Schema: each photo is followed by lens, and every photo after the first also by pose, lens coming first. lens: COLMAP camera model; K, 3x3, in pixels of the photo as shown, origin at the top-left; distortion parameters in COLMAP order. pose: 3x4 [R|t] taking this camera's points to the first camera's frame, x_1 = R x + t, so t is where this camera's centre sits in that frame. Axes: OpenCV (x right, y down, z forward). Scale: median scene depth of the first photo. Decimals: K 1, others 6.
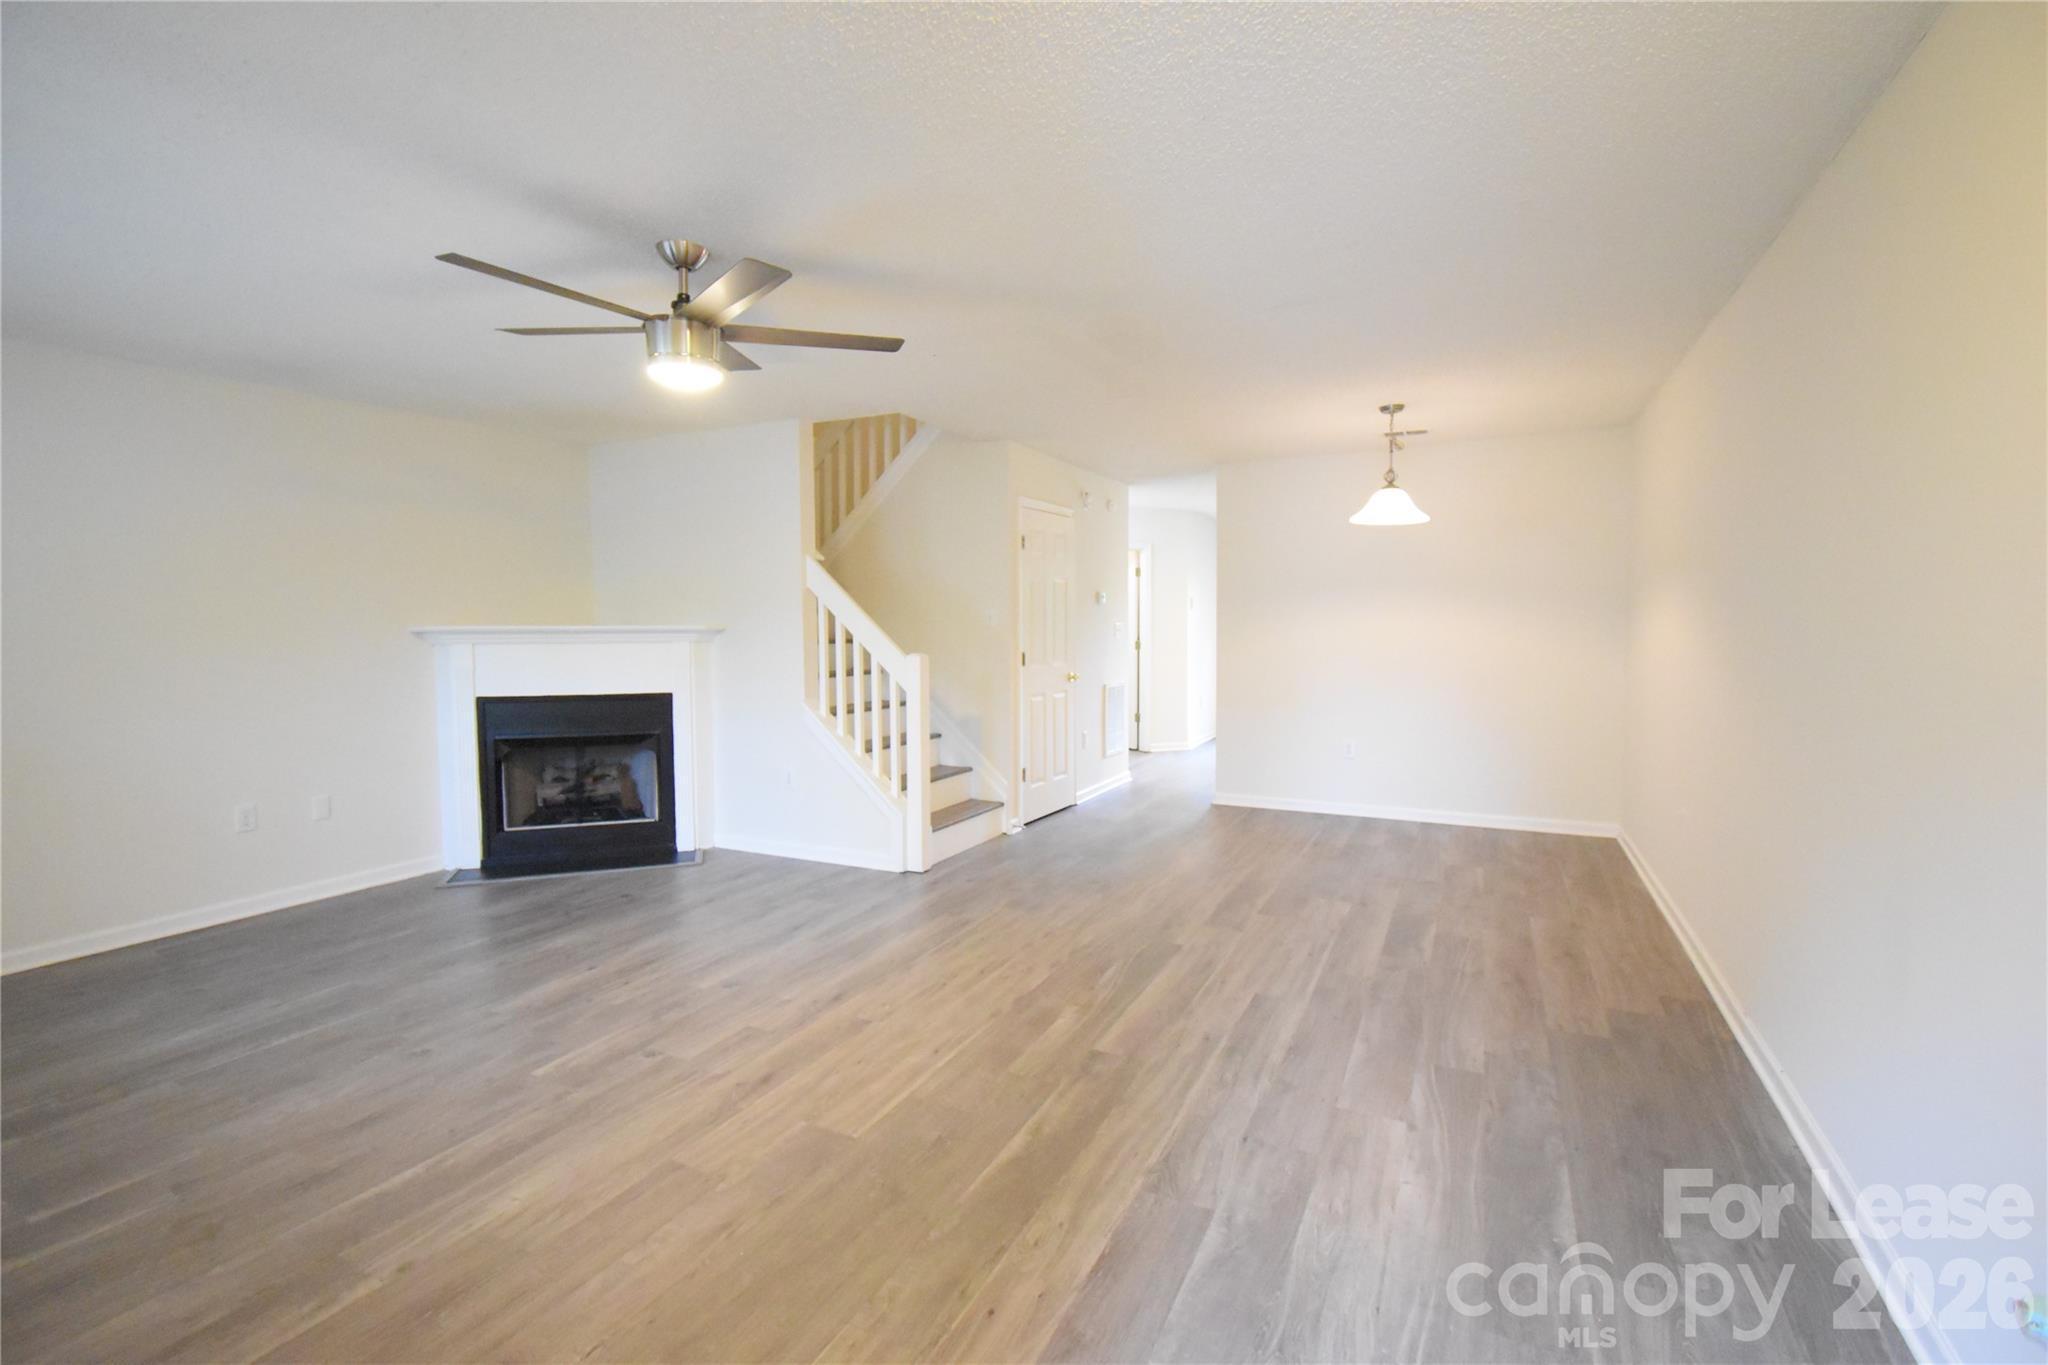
lens RADIAL K [[897.7, 0, 1025.4], [0, 897.7, 679.5], [0, 0, 1]] dist [0.023479, -0.029071]
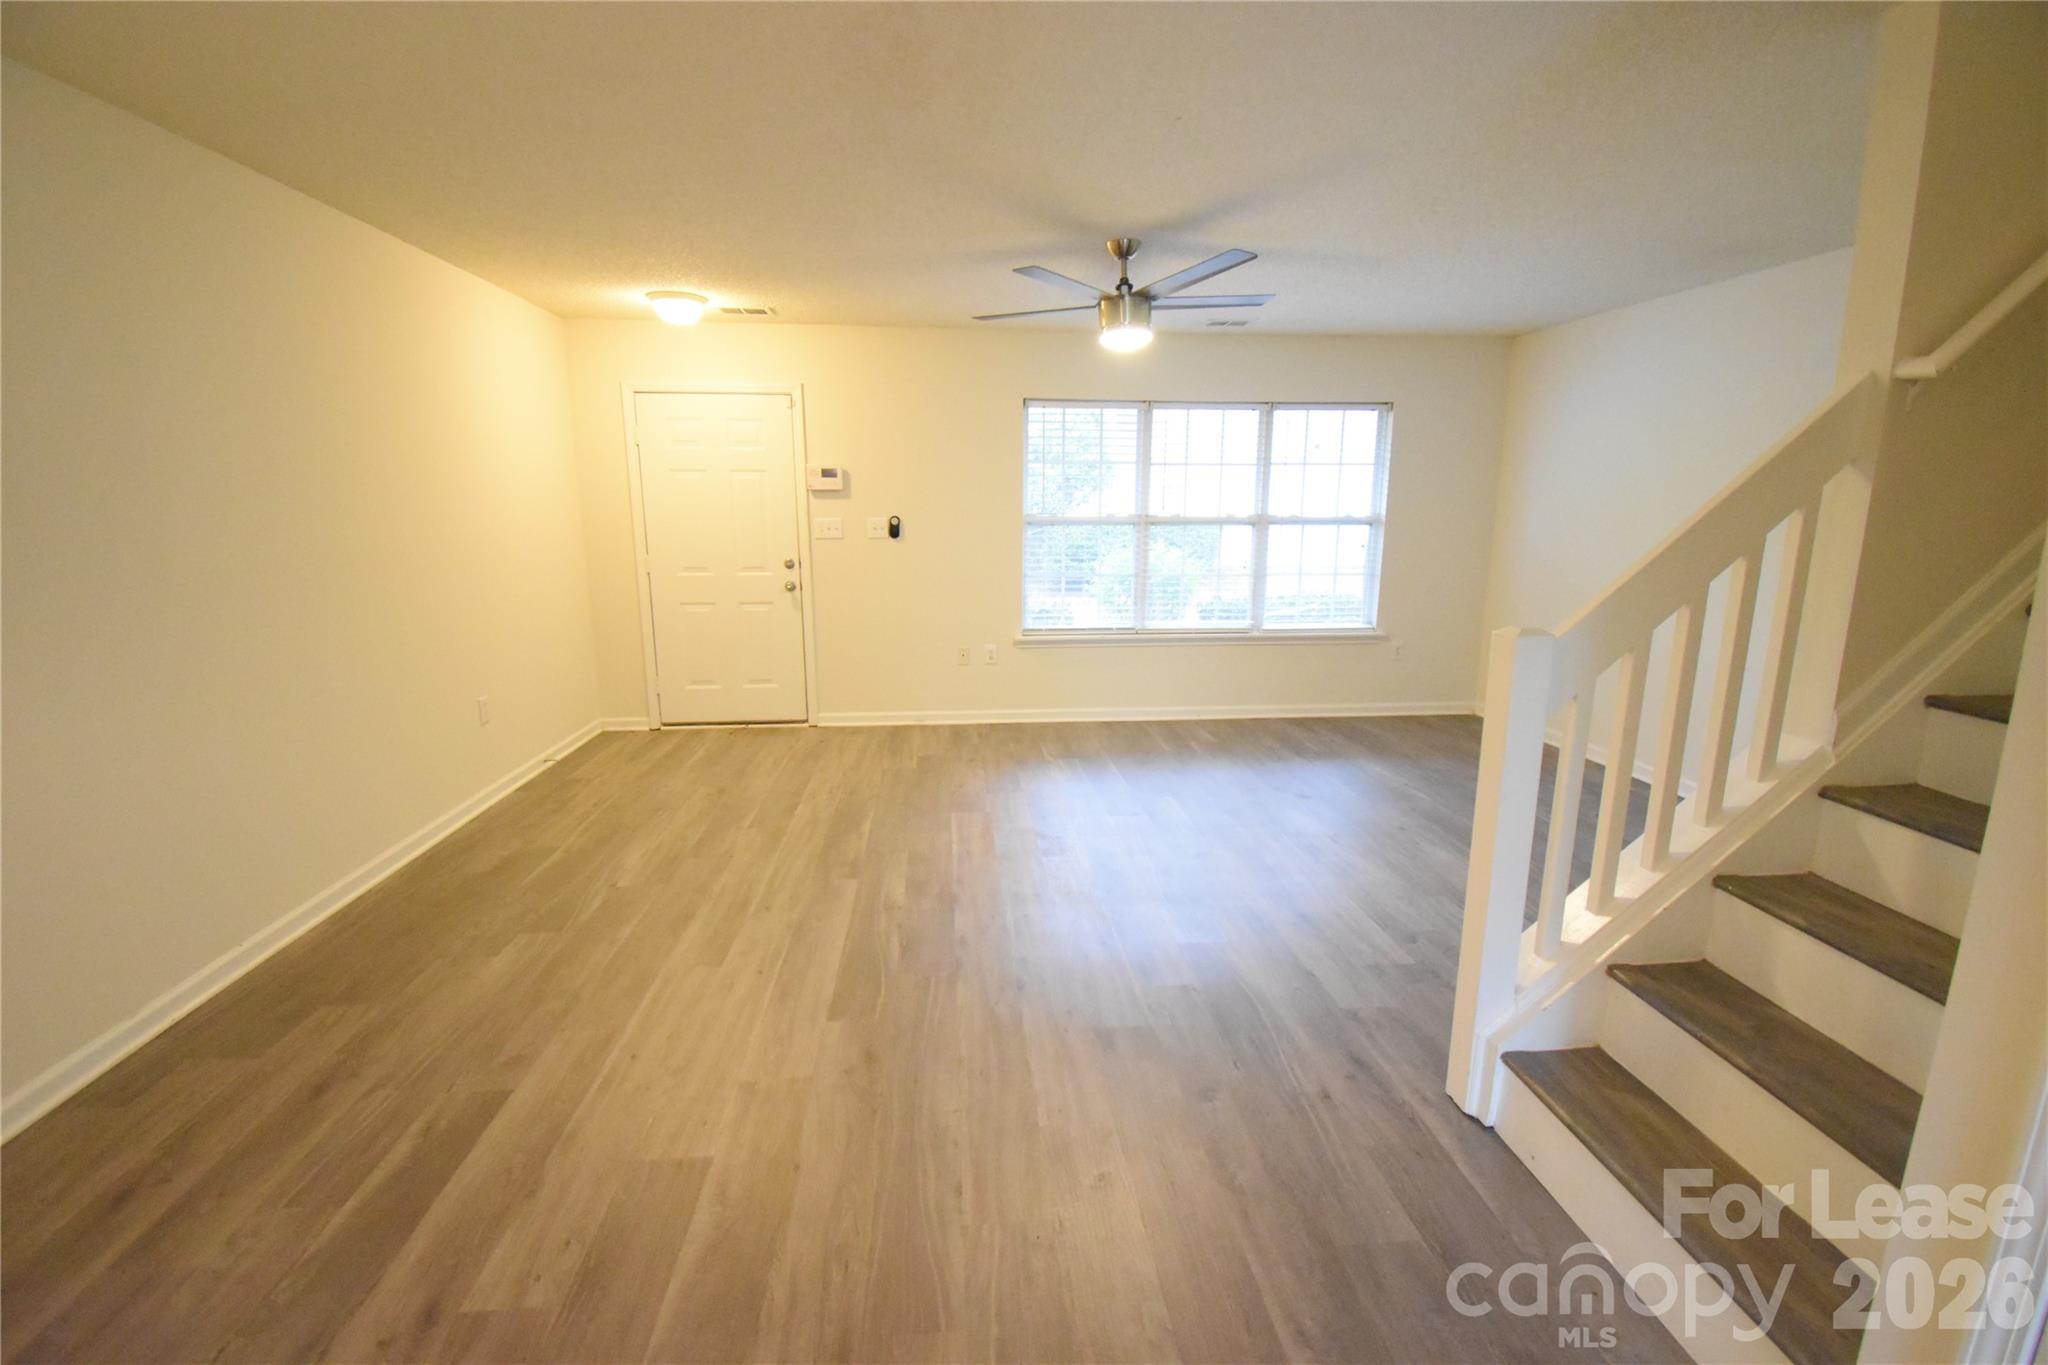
lens RADIAL K [[897.7, 0, 1025.4], [0, 897.7, 679.5], [0, 0, 1]] dist [0.023479, -0.029071]
pose [[-0.848298, 0.107014, -0.518593, 0.416196], [-0.033279, 0.966655, 0.253910, -0.148079], [0.528472, 0.232649, -0.816451, 1.751267]]
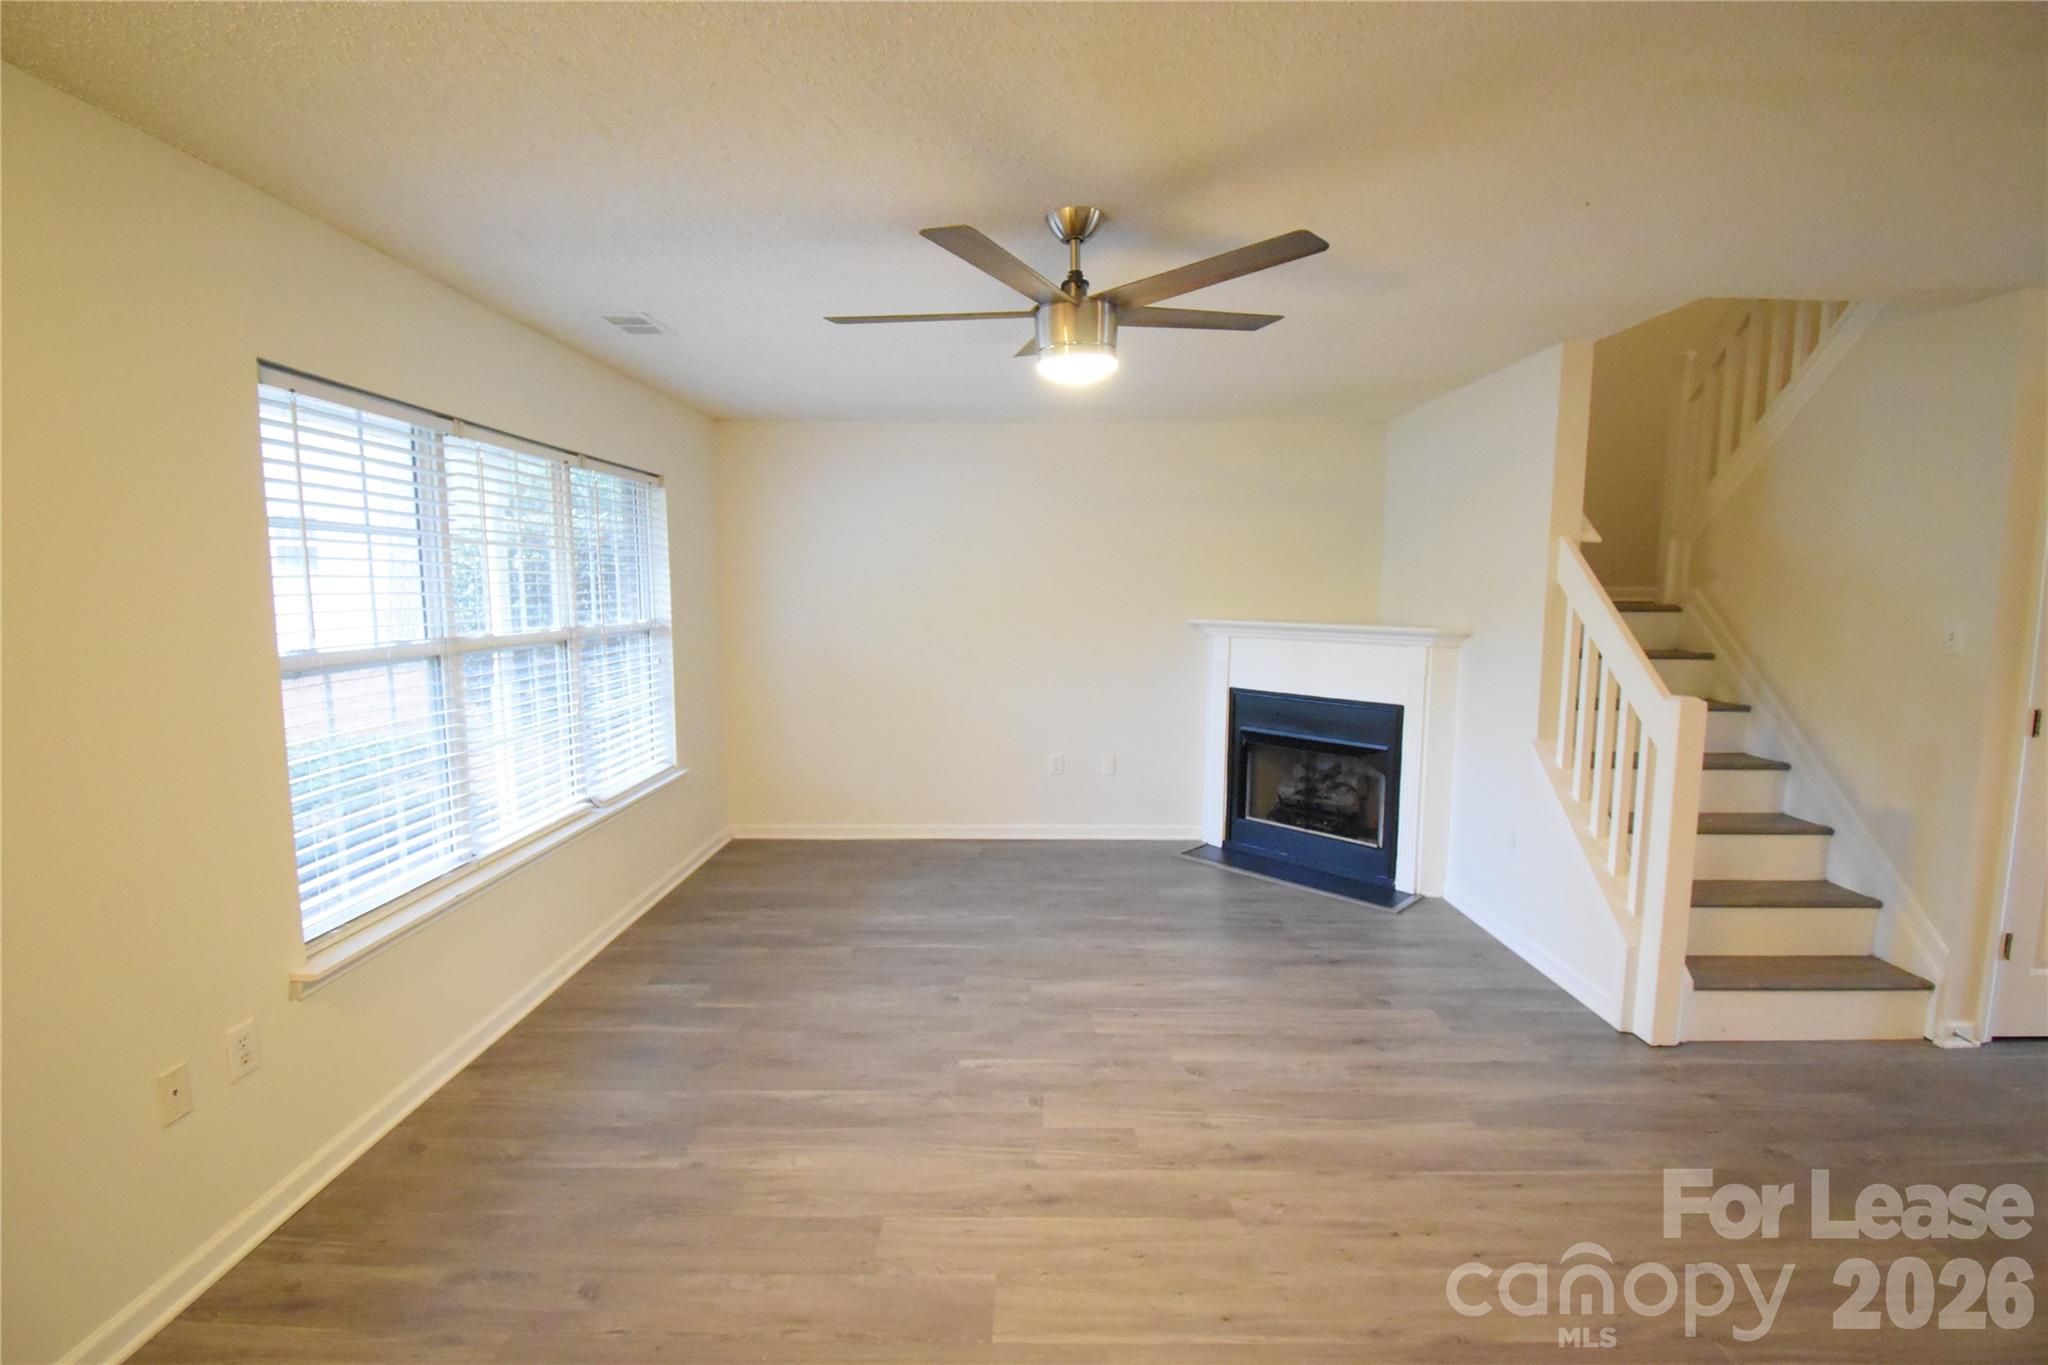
lens RADIAL K [[897.7, 0, 1025.4], [0, 897.7, 679.5], [0, 0, 1]] dist [0.023479, -0.029071]
pose [[0.437942, 0.100204, -0.893401, 0.324907], [-0.062489, 0.994758, 0.080941, -0.087419], [0.896829, 0.020380, 0.441908, 0.472693]]
